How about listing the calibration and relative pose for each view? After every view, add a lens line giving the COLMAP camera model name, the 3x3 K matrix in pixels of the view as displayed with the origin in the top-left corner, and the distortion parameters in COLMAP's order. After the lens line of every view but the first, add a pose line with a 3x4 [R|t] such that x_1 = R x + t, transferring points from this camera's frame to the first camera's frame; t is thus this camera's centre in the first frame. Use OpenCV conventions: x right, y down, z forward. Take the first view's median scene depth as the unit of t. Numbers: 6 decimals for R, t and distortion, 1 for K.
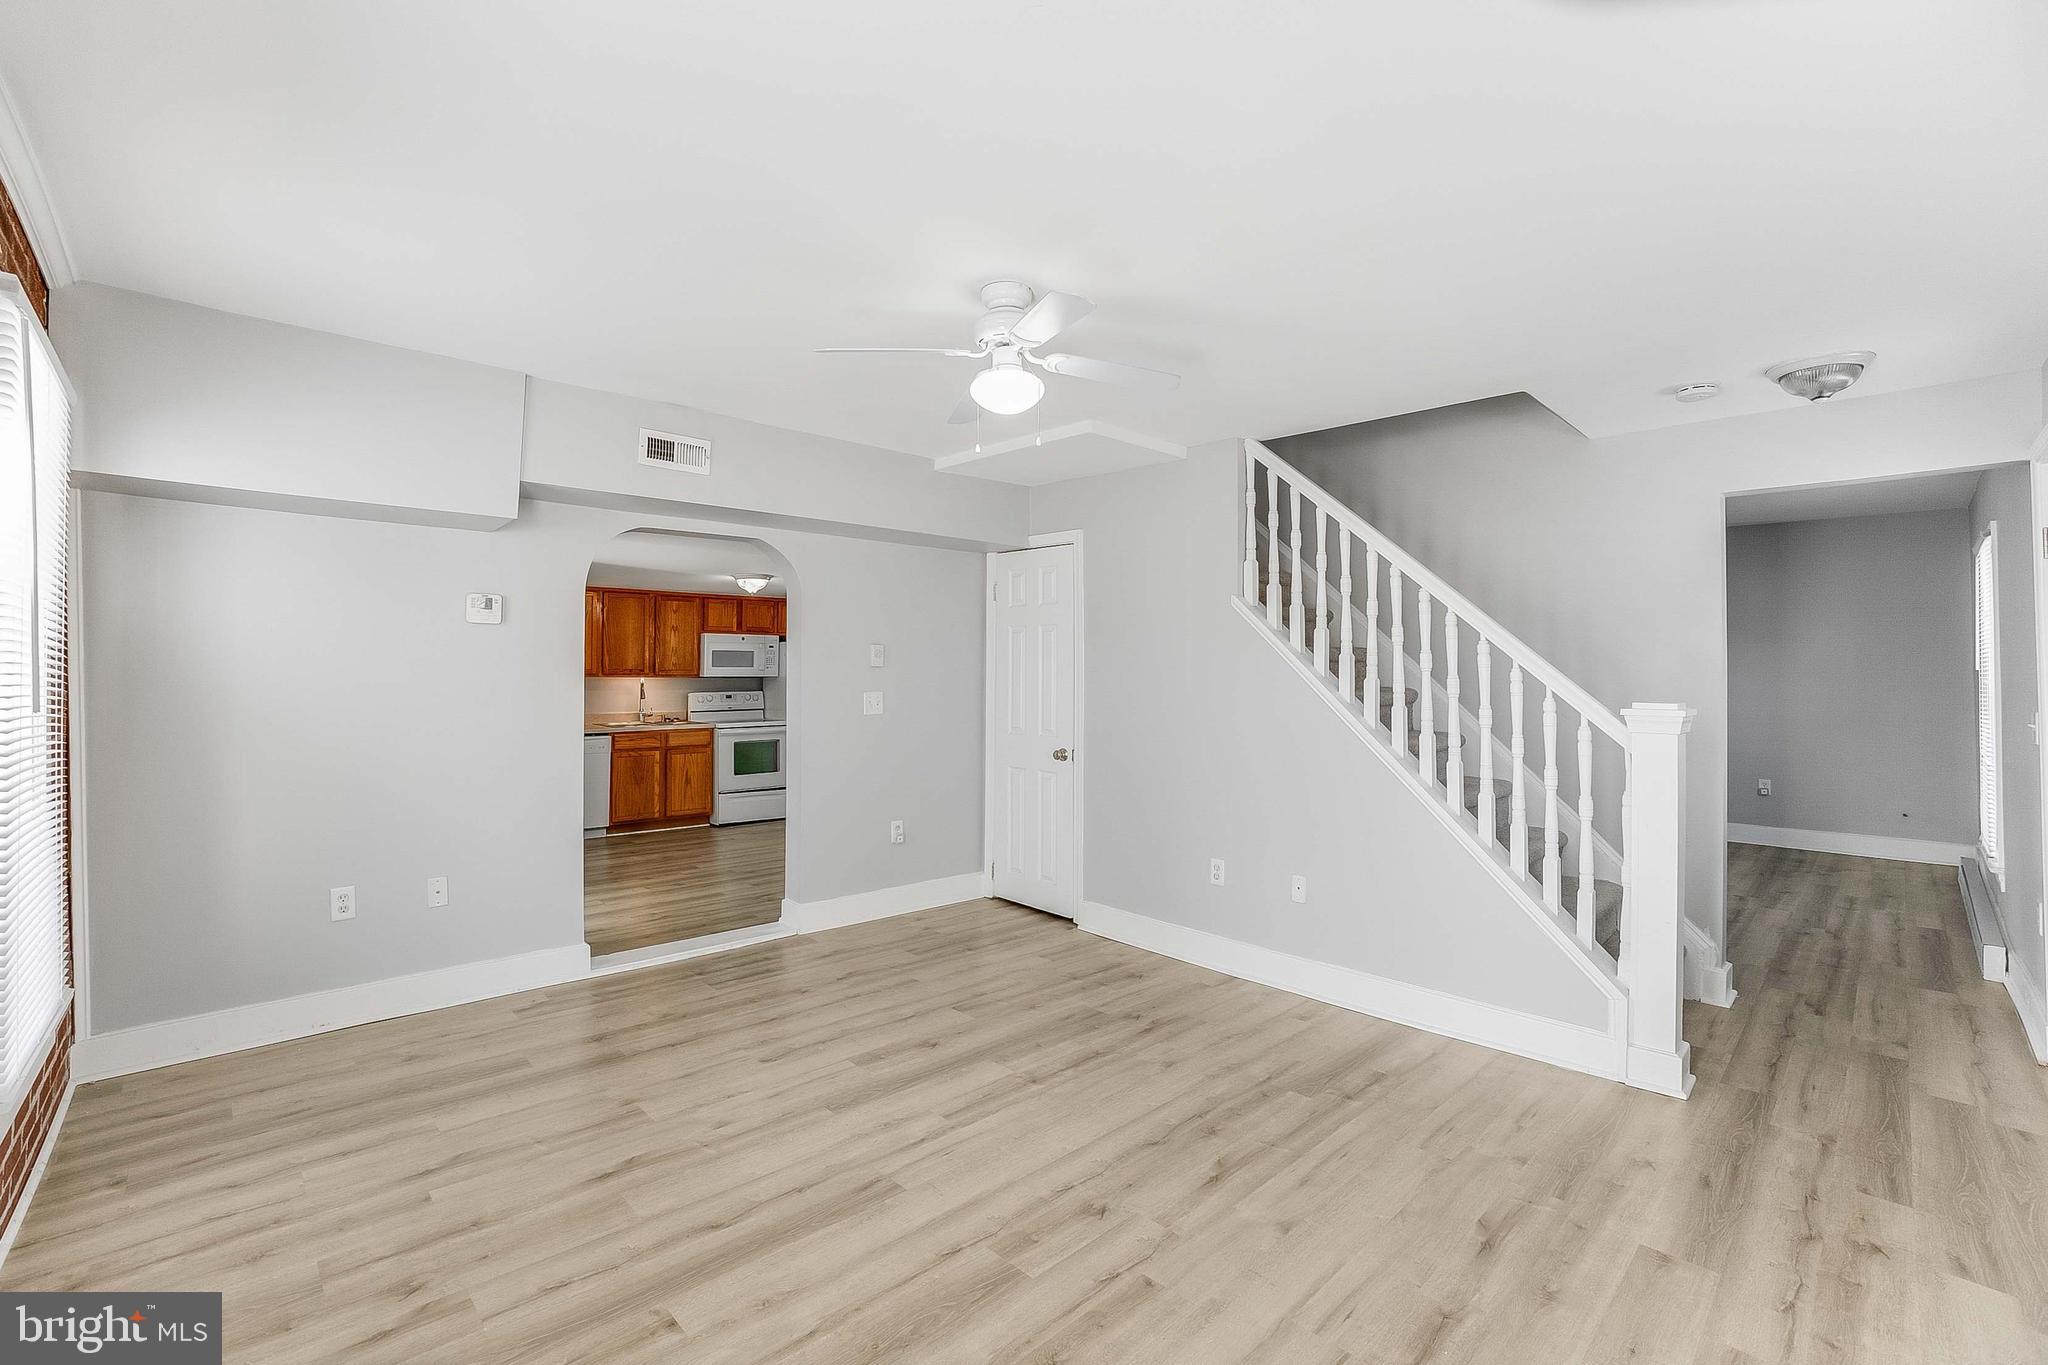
lens RADIAL K [[902.1, 0, 1015.2], [0, 902.1, 677.0], [0, 0, 1]] dist [-0.093739, 0.038681]
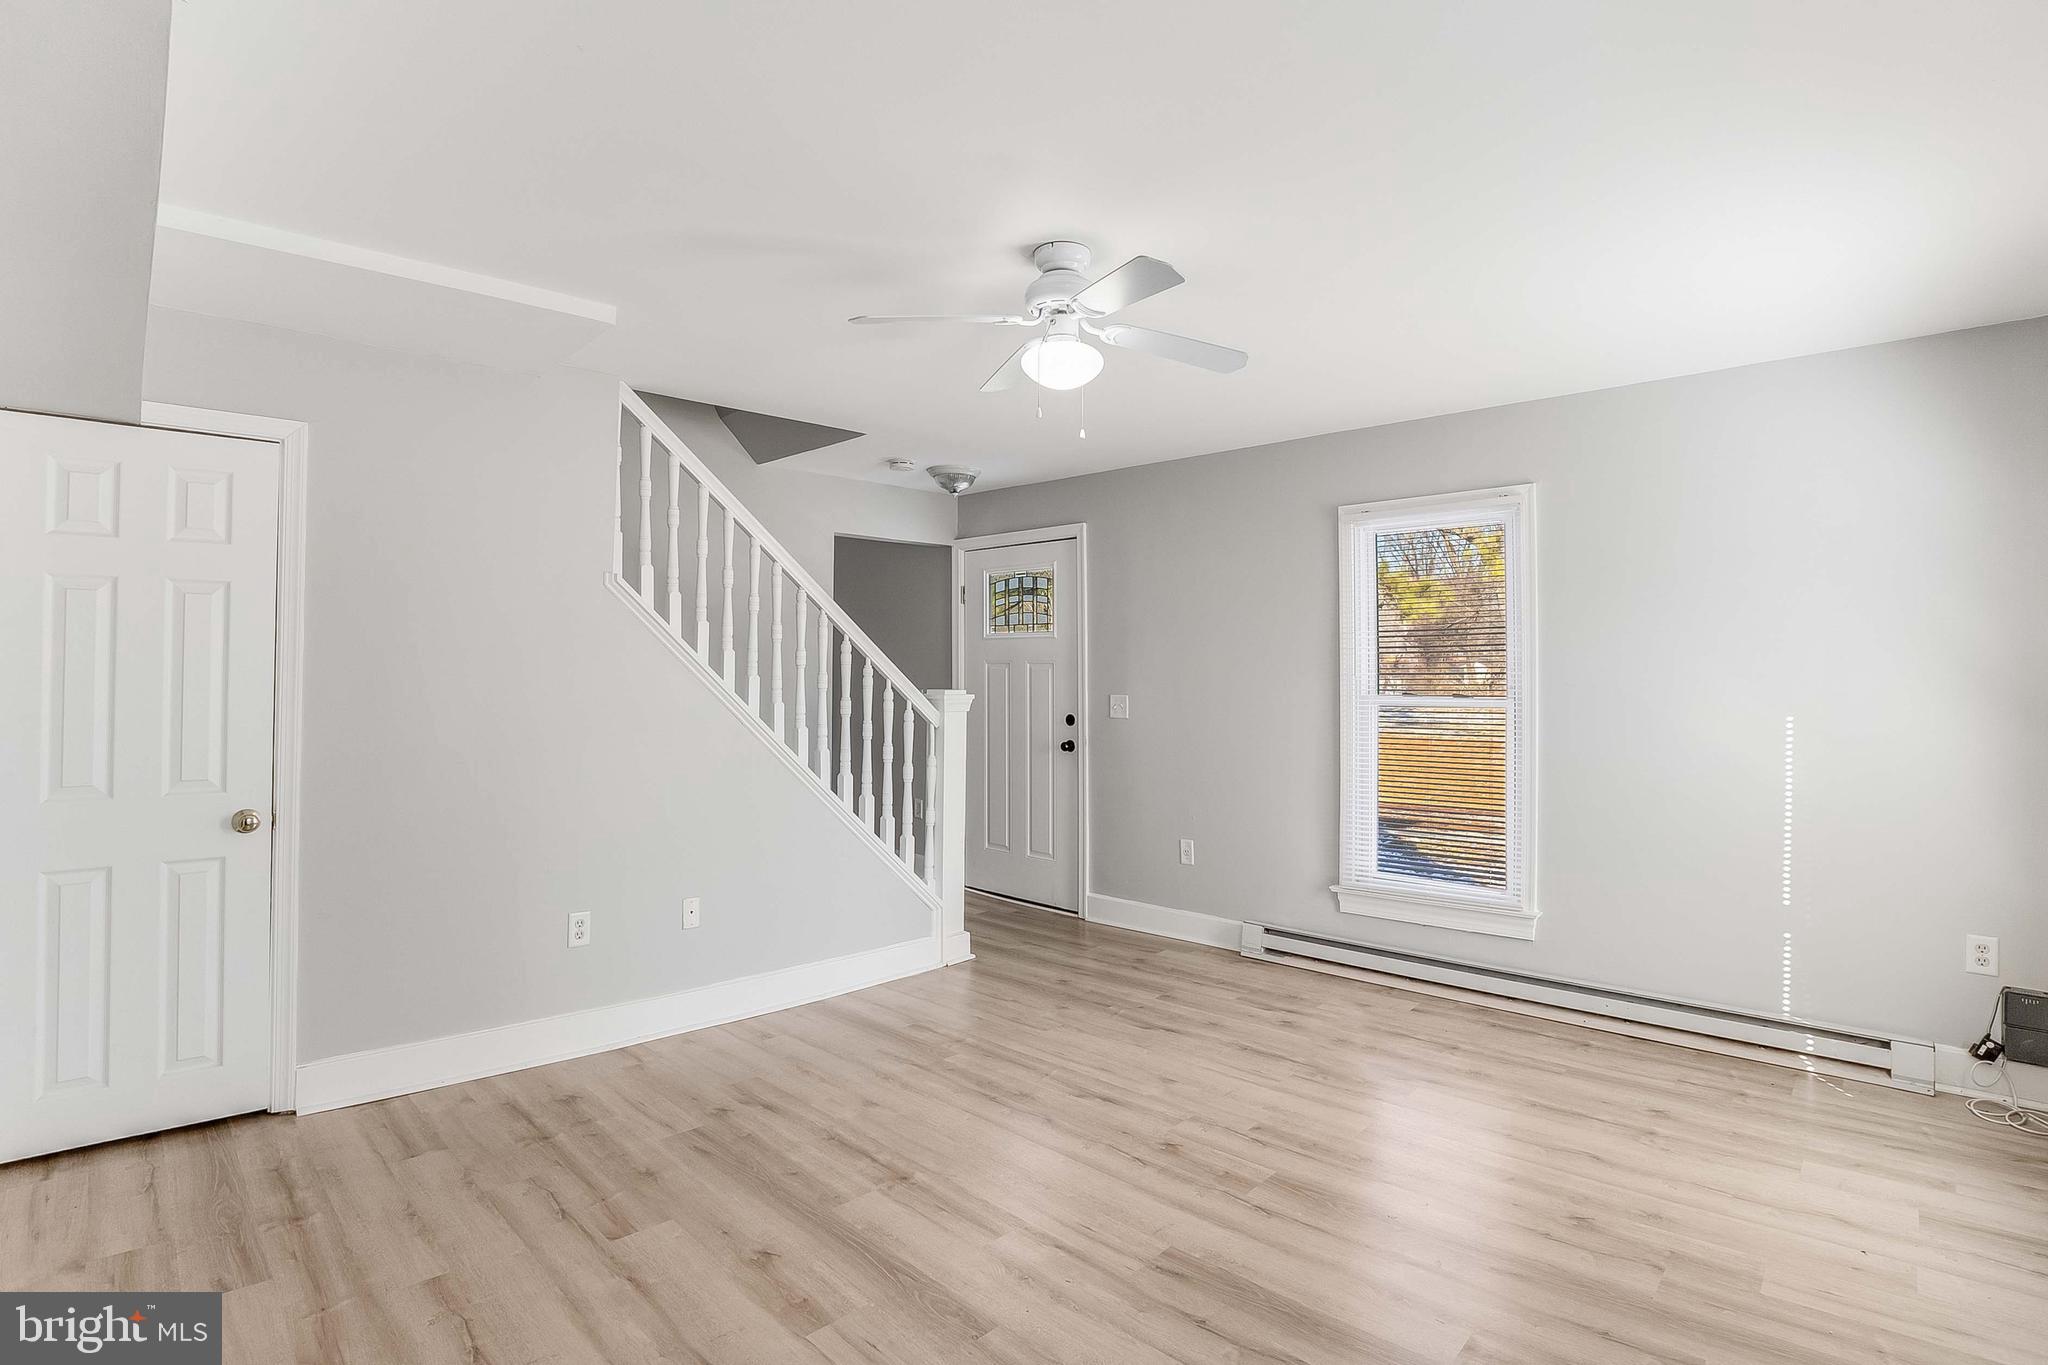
lens RADIAL K [[954.1, 0, 1029.7], [0, 954.1, 657.5], [0, 0, 1]] dist [-0.128165, 0.023396]
pose [[-0.031147, 0.012049, 0.999442, -0.734446], [0.004298, 0.999920, -0.011921, -0.003926], [-0.999506, 0.003924, -0.031196, 0.820268]]
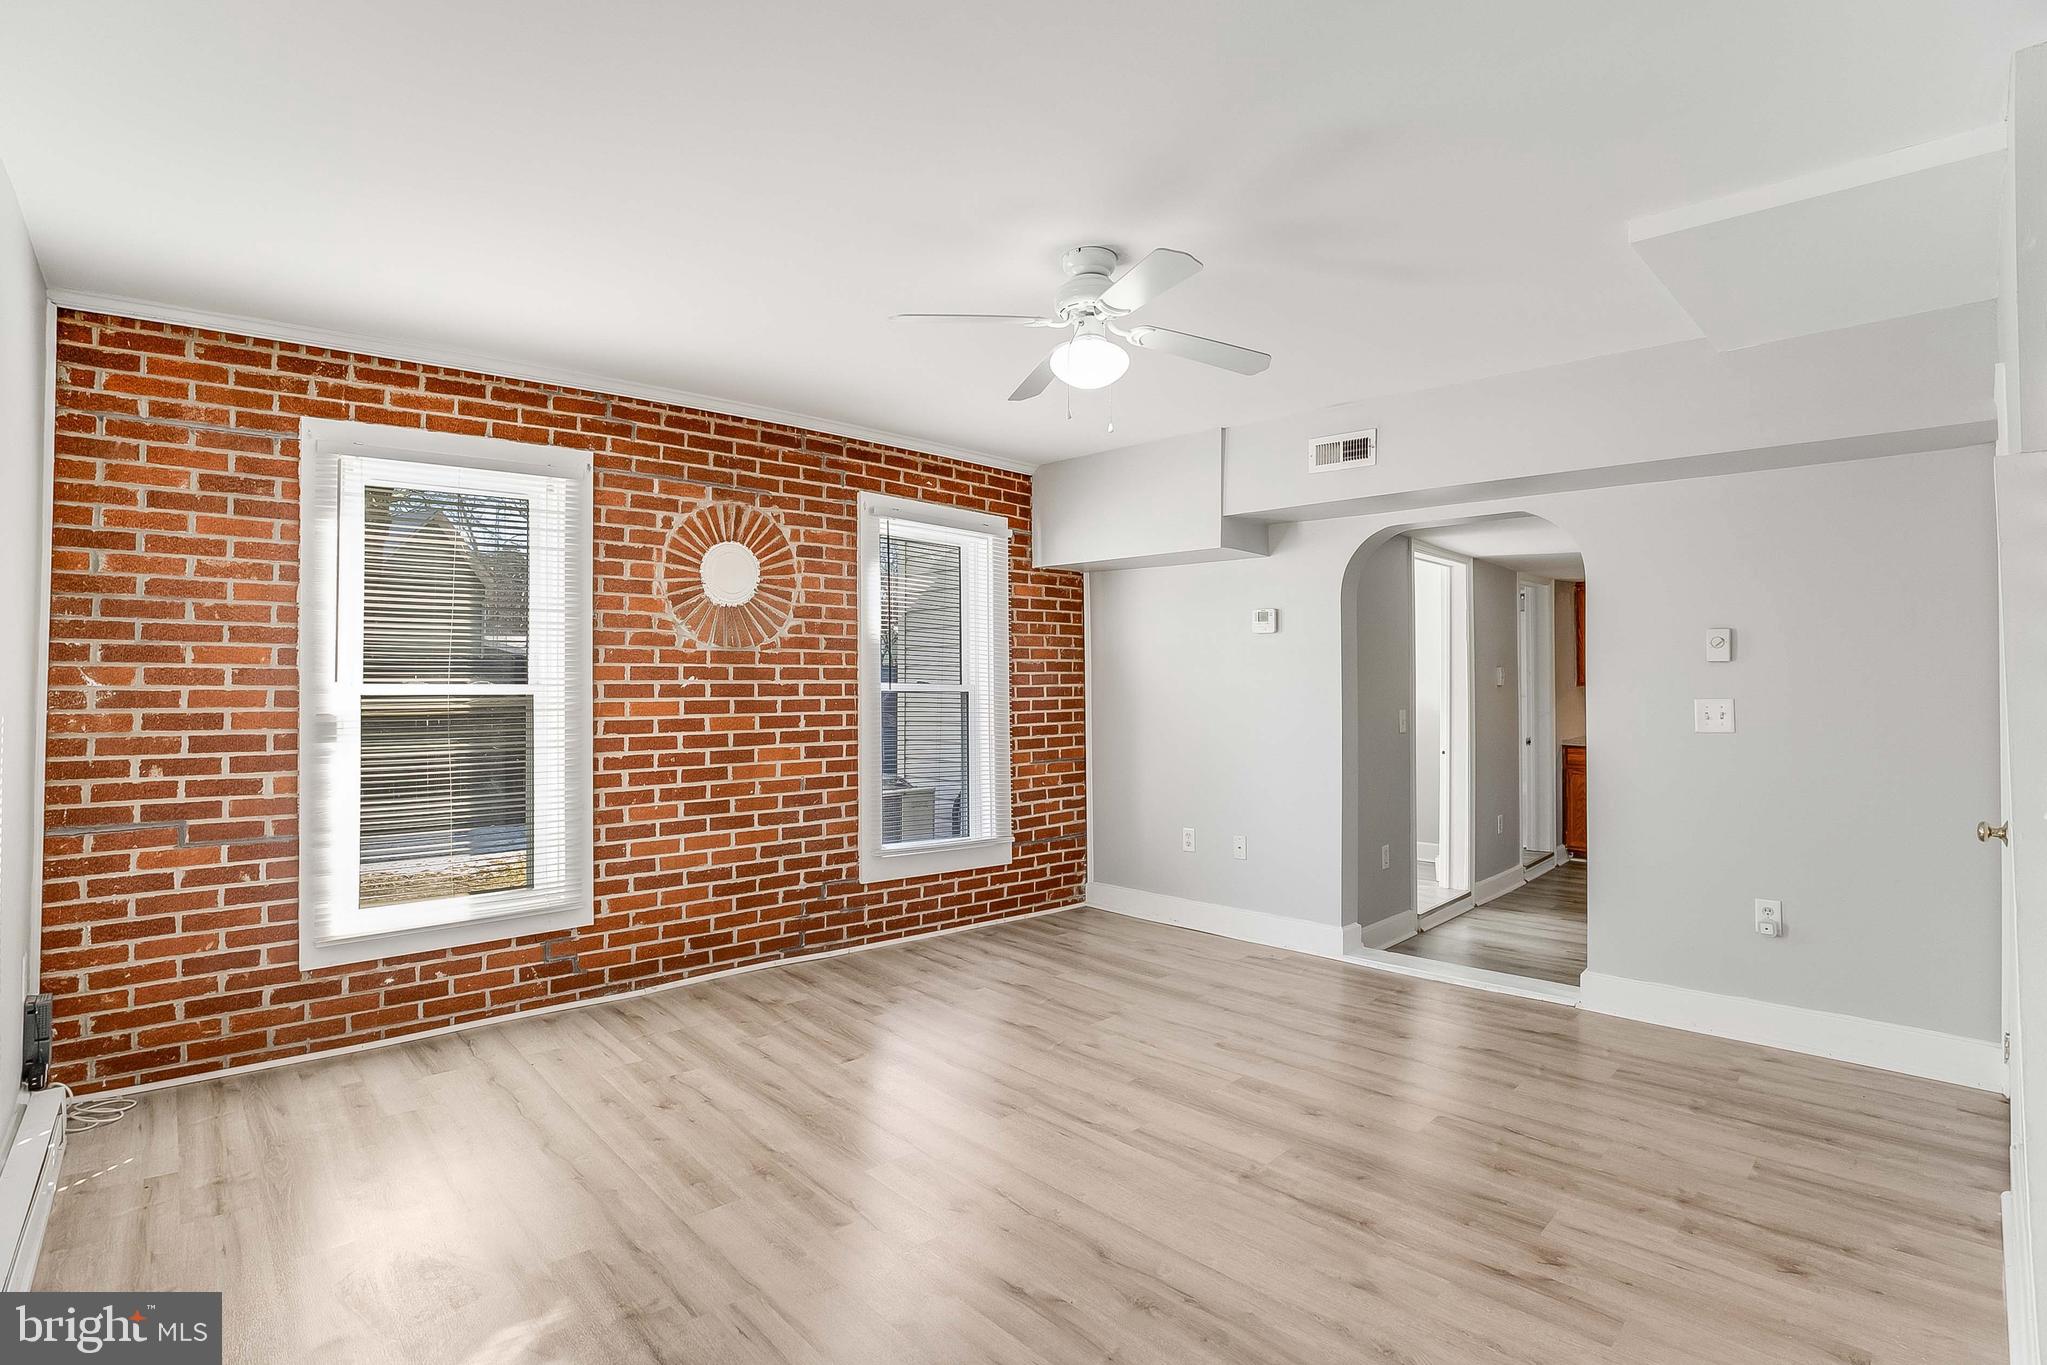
lens RADIAL K [[945.7, 0, 1010.5], [0, 945.7, 683.9], [0, 0, 1]] dist [-0.128570, 0.028613]
pose [[-0.003218, -0.007898, -0.999964, 0.747832], [-0.005131, 0.999956, -0.007881, 0.022601], [0.999982, 0.005105, -0.003259, 0.711462]]
